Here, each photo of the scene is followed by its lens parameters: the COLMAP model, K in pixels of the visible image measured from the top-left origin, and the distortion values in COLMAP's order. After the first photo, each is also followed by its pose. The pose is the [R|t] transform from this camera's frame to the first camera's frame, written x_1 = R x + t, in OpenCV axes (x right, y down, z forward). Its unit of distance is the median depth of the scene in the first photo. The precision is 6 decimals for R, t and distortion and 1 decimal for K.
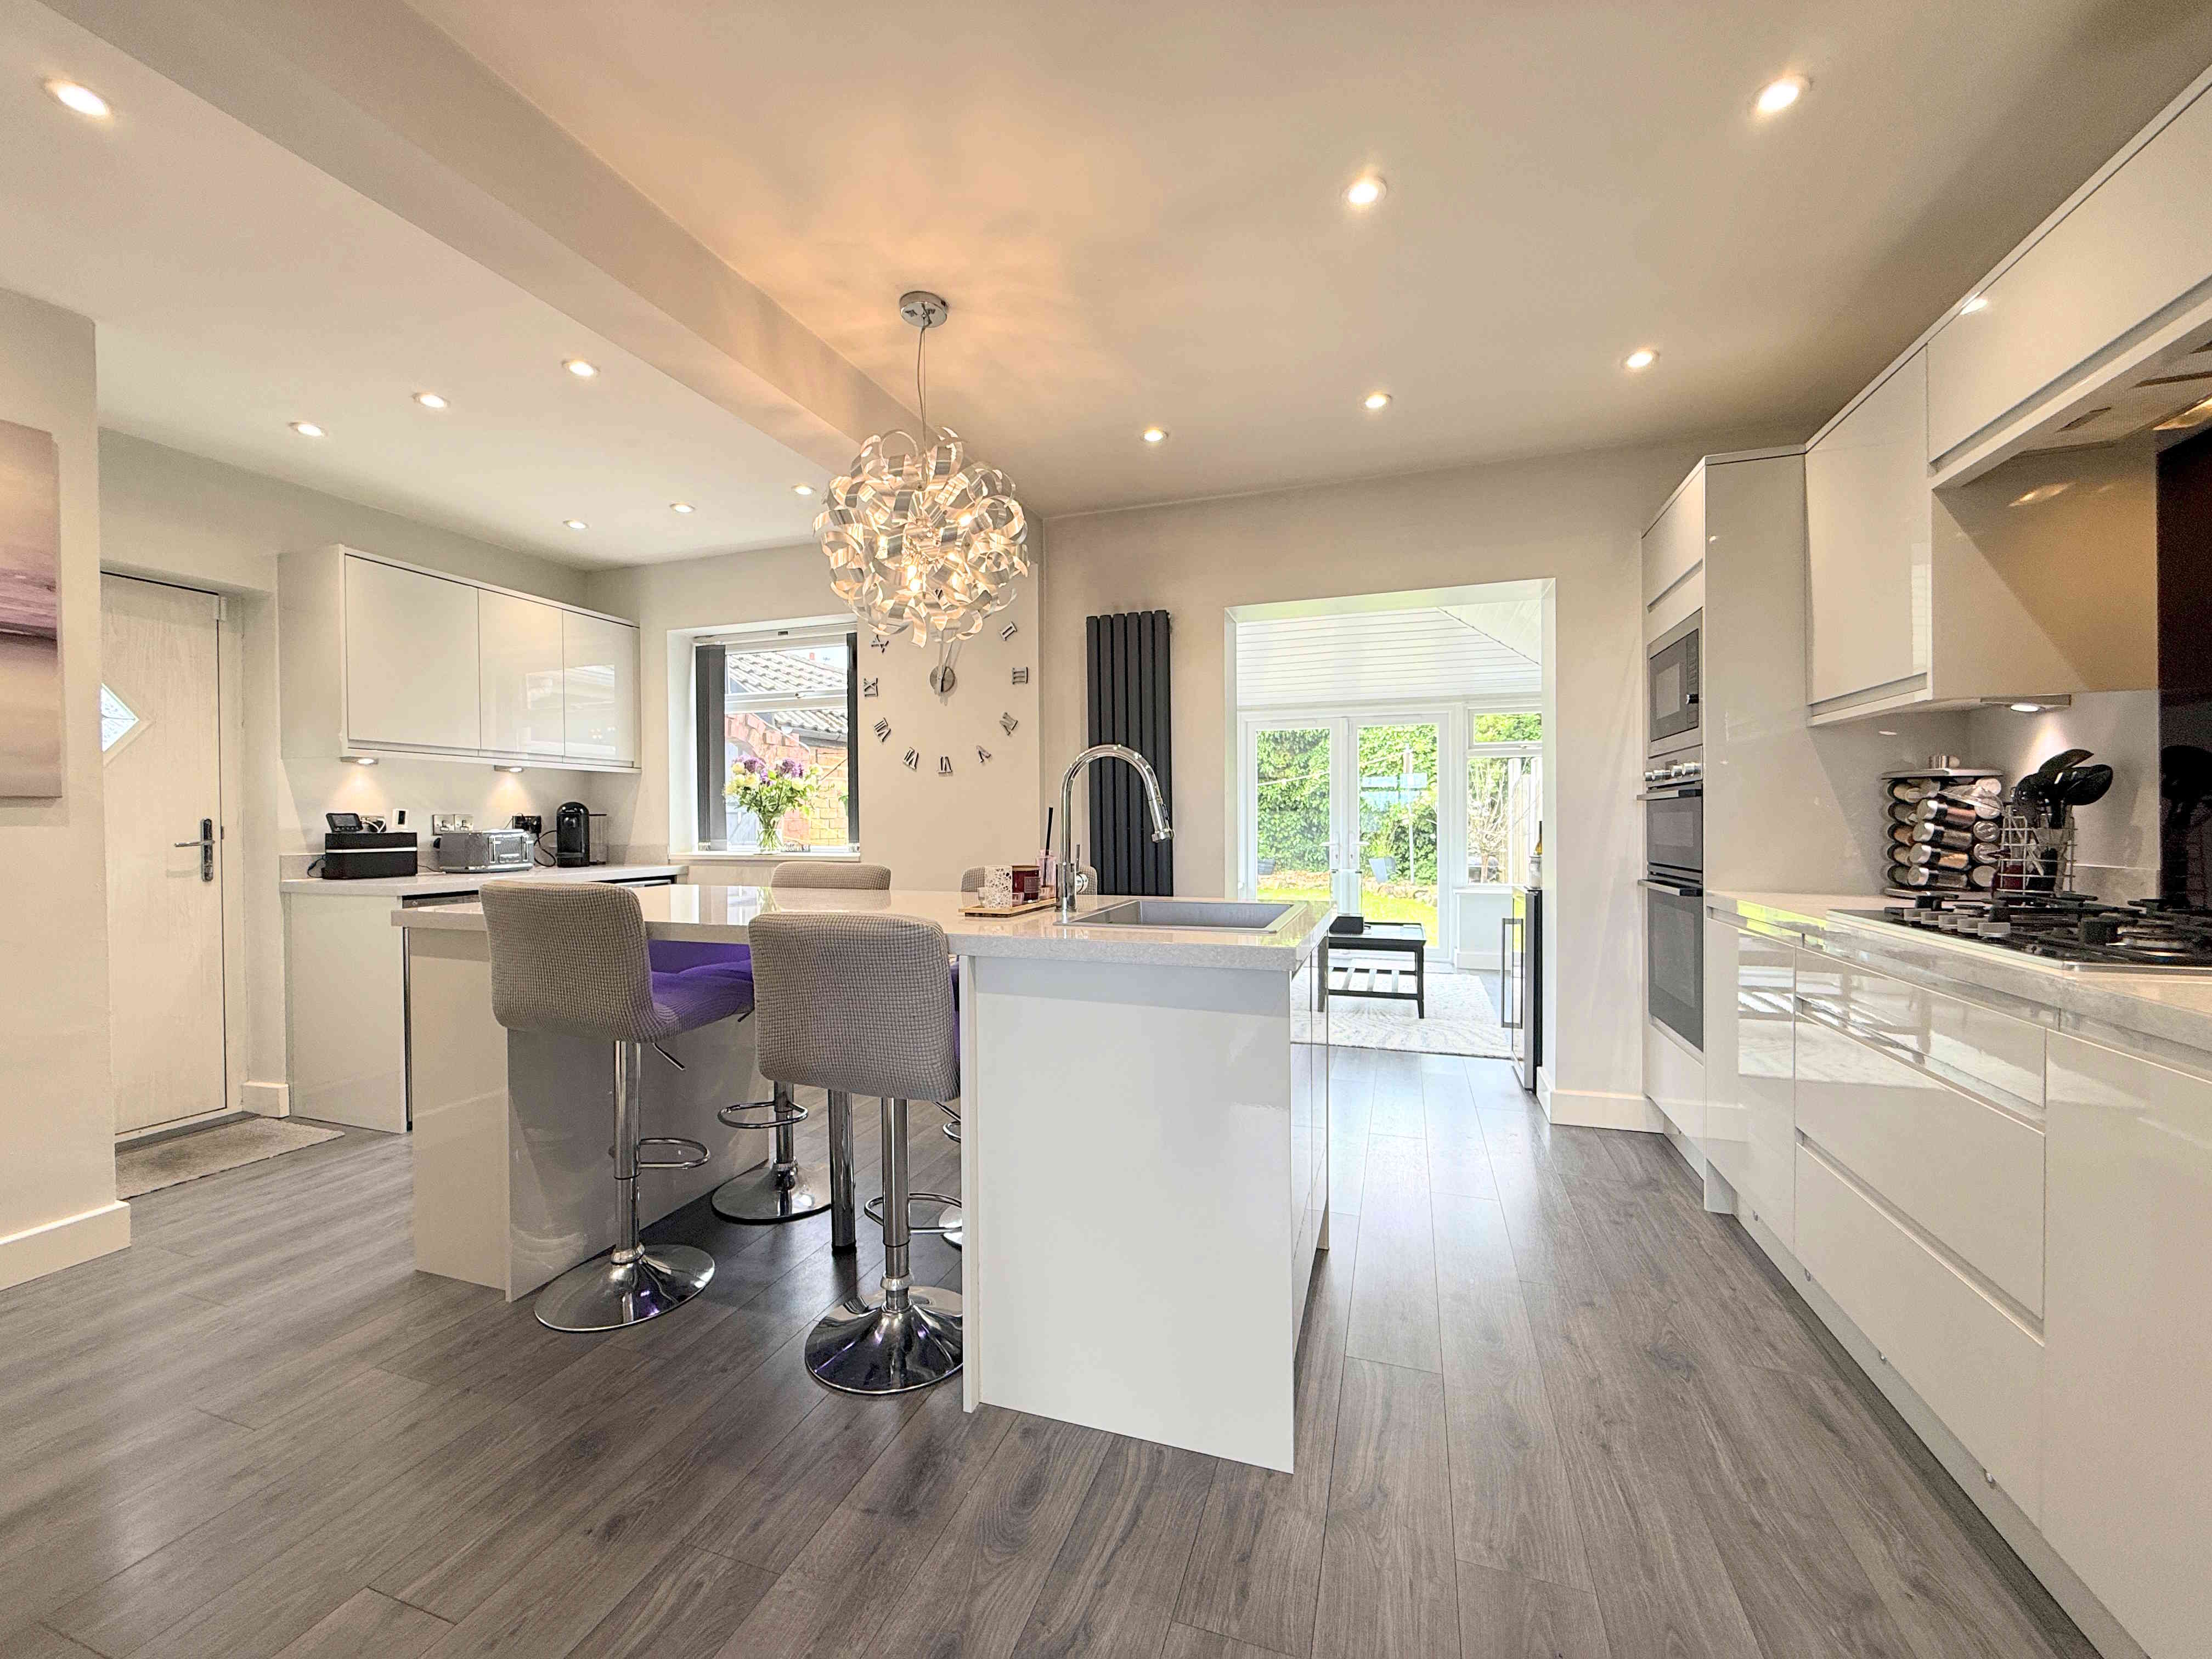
lens RADIAL K [[881.2, 0, 1098.9], [0, 881.2, 830.8], [0, 0, 1]] dist [-0.000013, -0.000027]
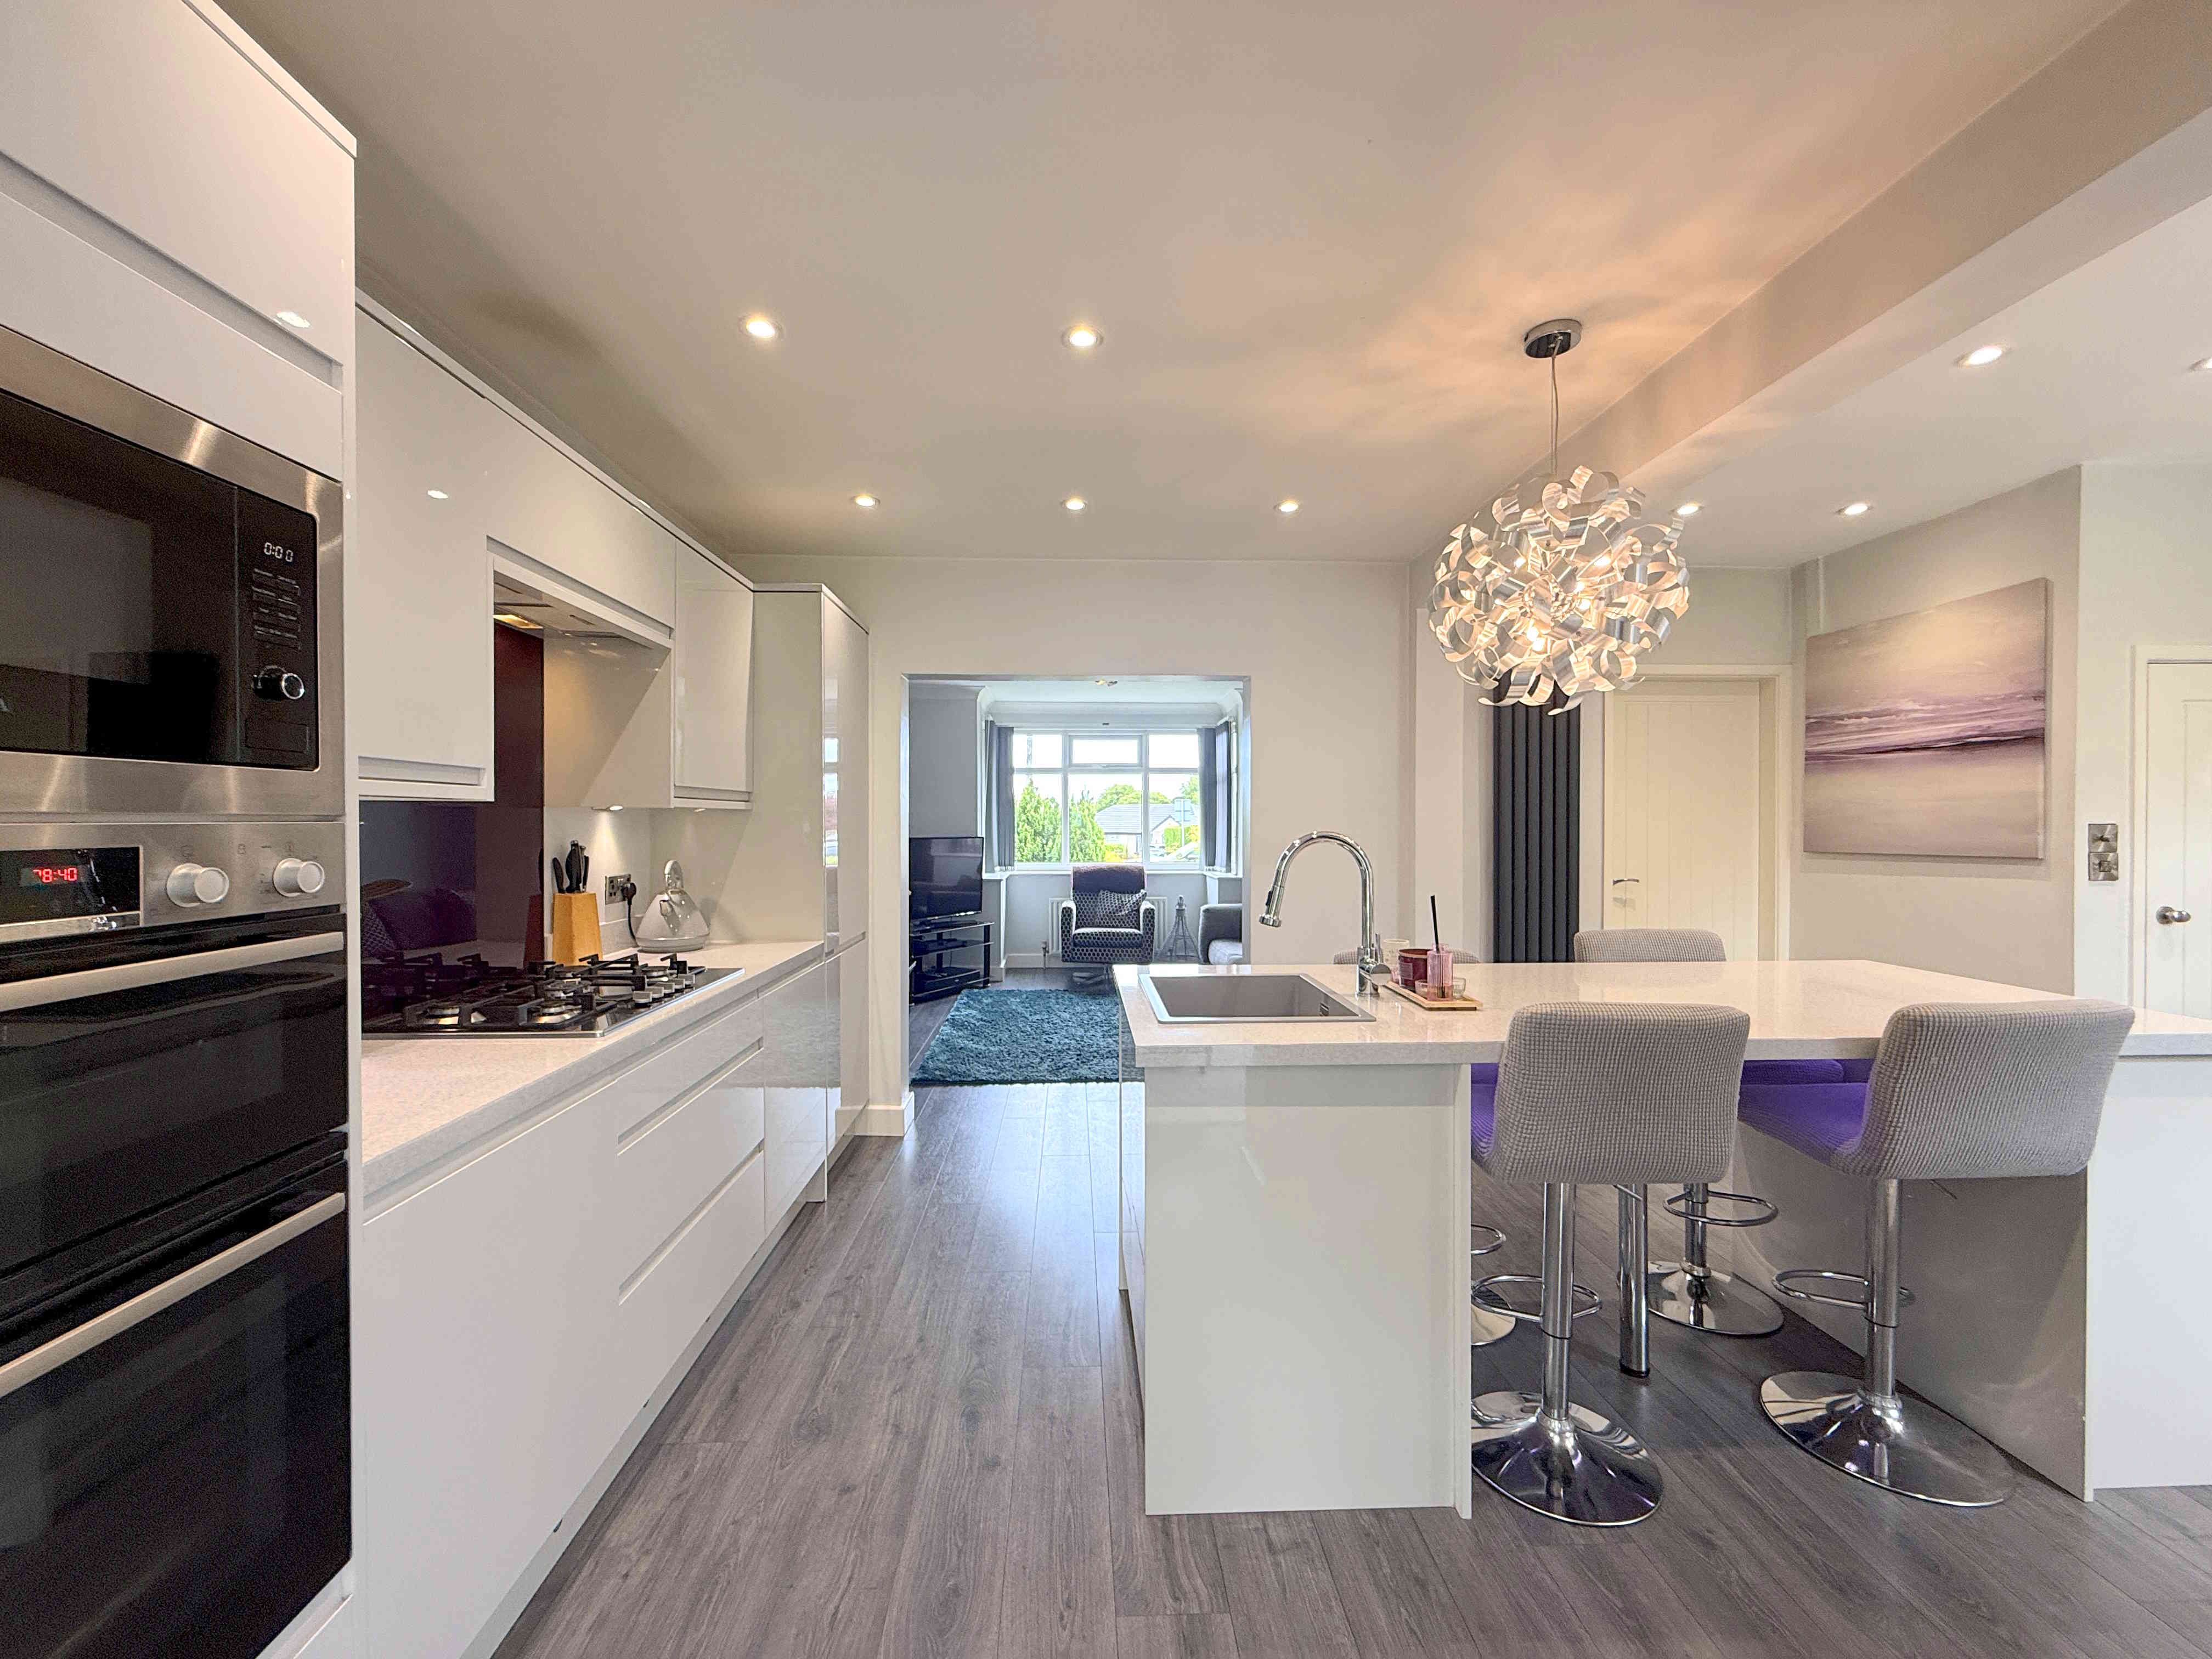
lens RADIAL K [[881.2, 0, 1098.9], [0, 881.2, 830.8], [0, 0, 1]] dist [-0.000013, -0.000027]
pose [[-0.935264, 0.011616, -0.353760, 0.374449], [0.004080, 0.999749, 0.022041, -0.073777], [0.353927, 0.019171, -0.935076, 1.130202]]
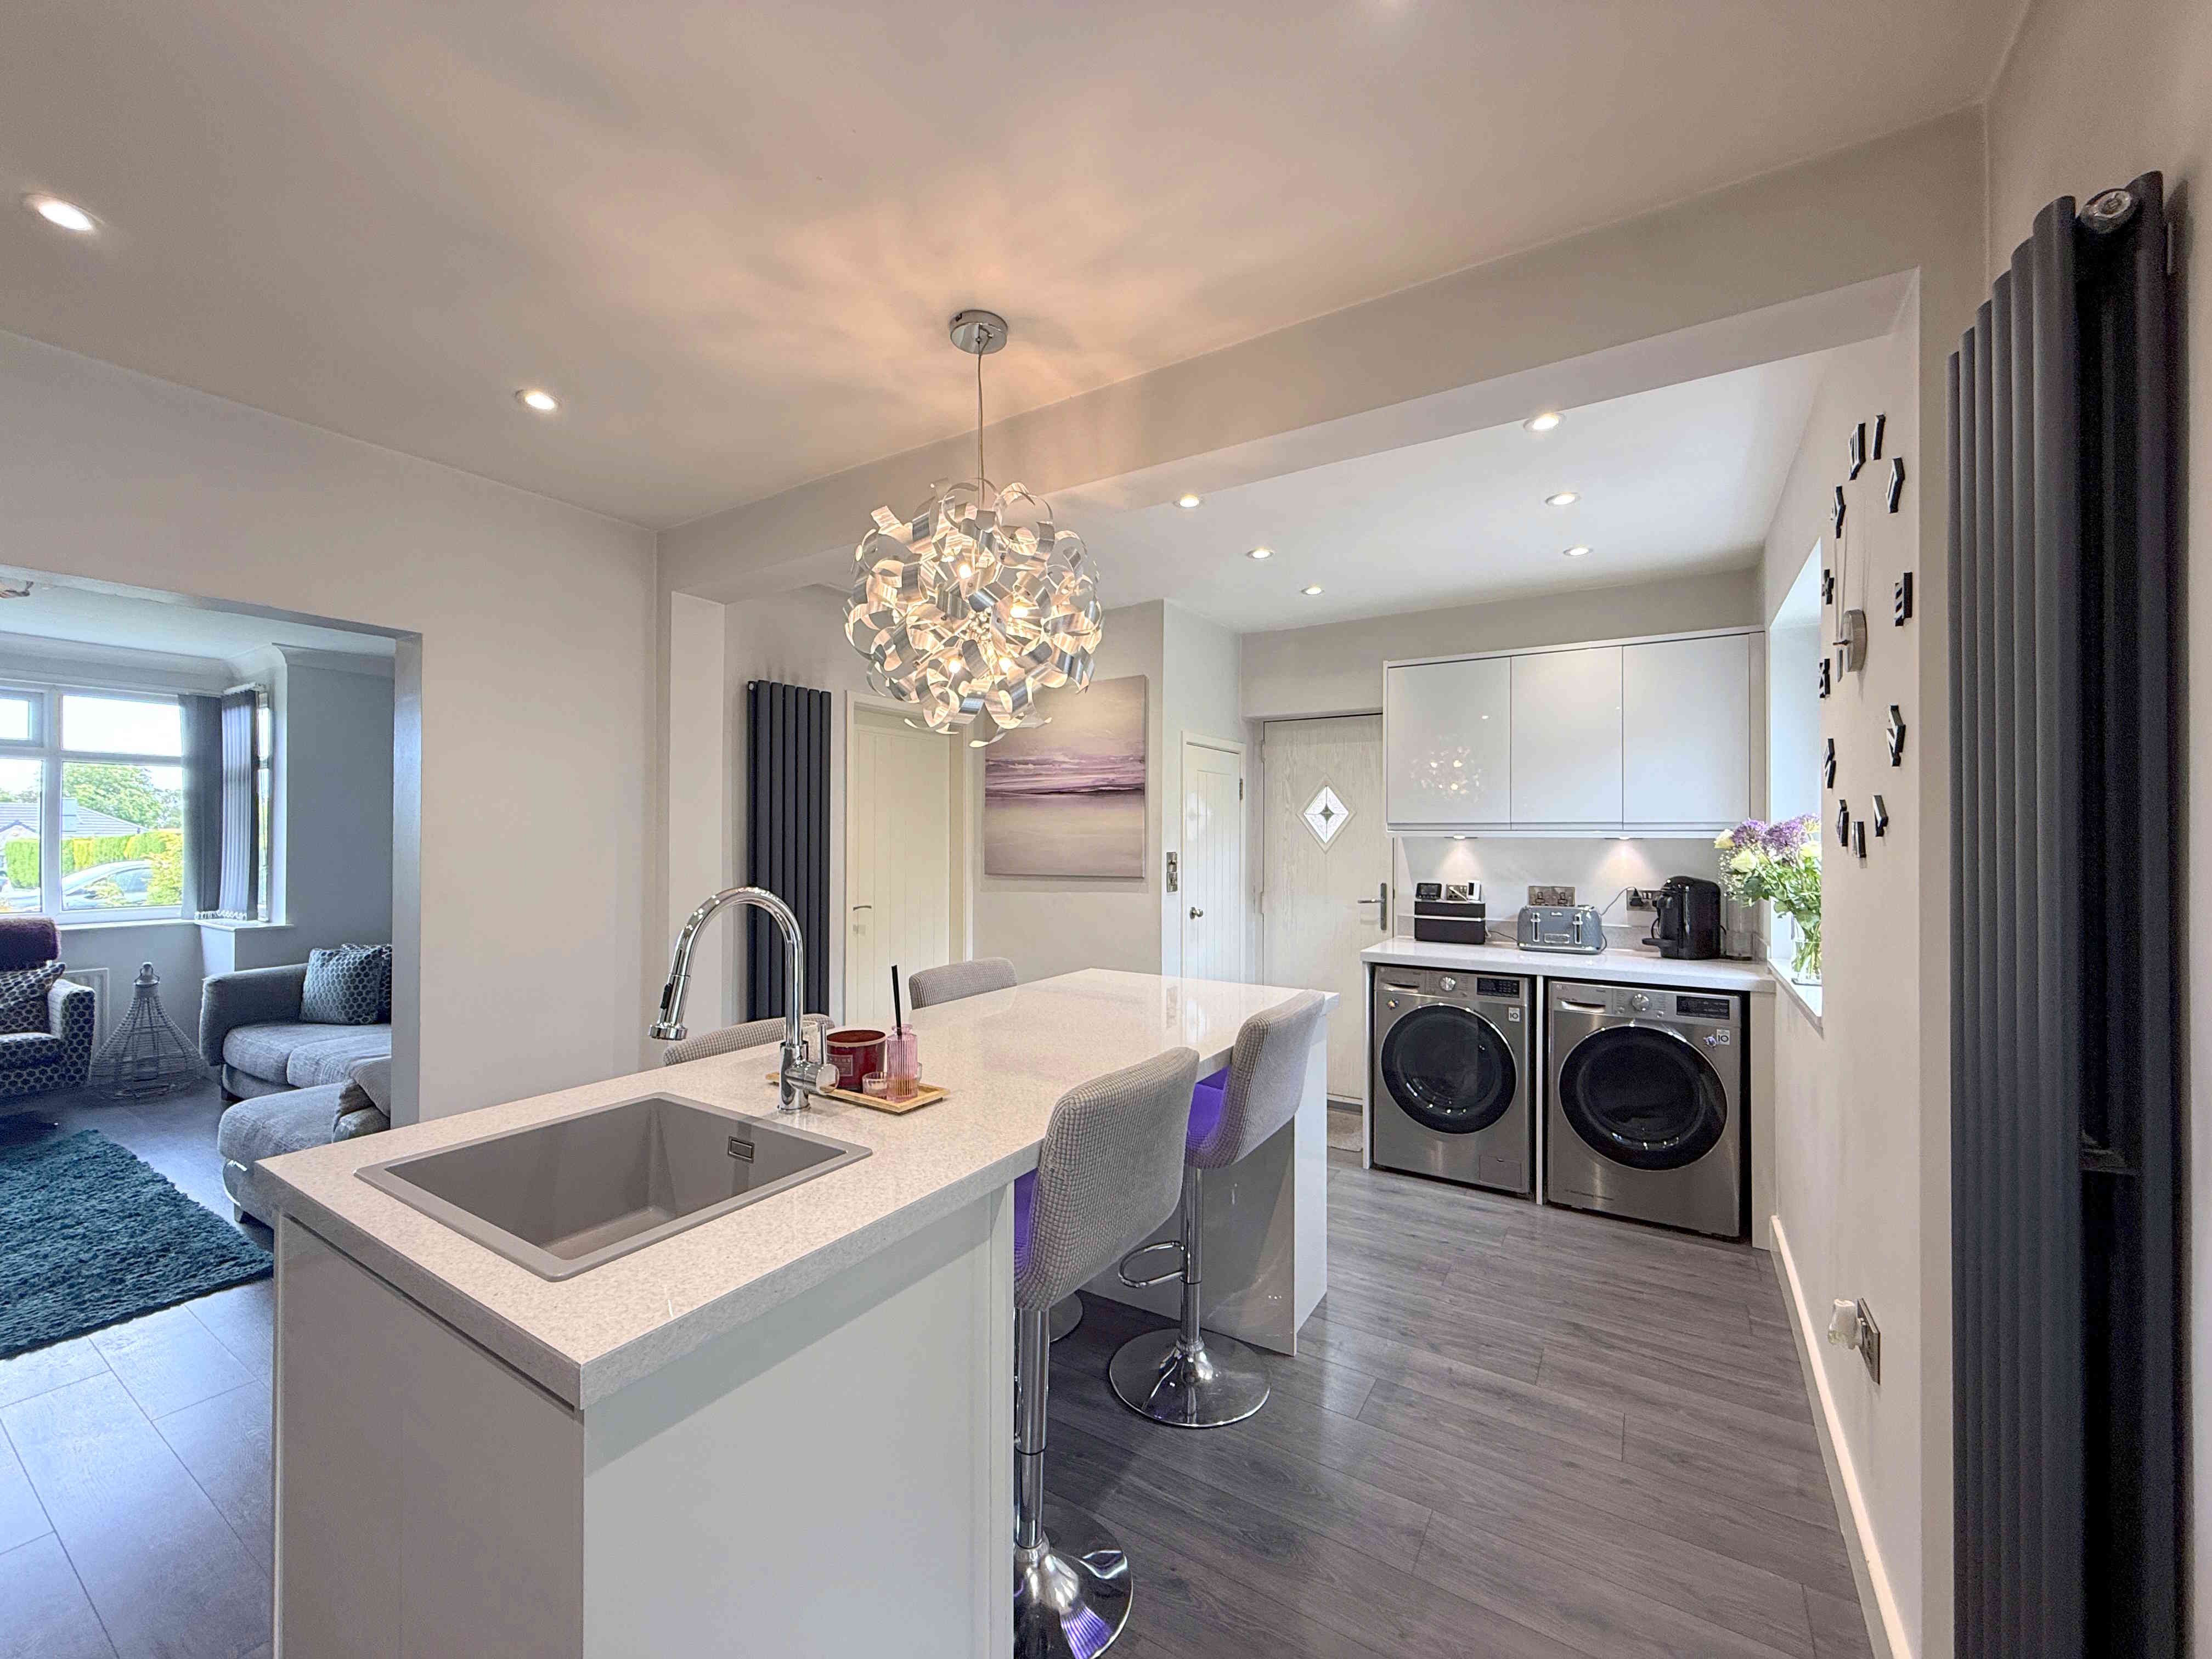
lens RADIAL K [[881.2, 0, 1098.9], [0, 881.2, 830.8], [0, 0, 1]] dist [-0.000013, -0.000027]
pose [[-0.234179, 0.000035, -0.972194, 0.380476], [-0.013181, 0.999908, 0.003211, -0.089692], [0.972104, 0.013567, -0.234157, 0.874302]]
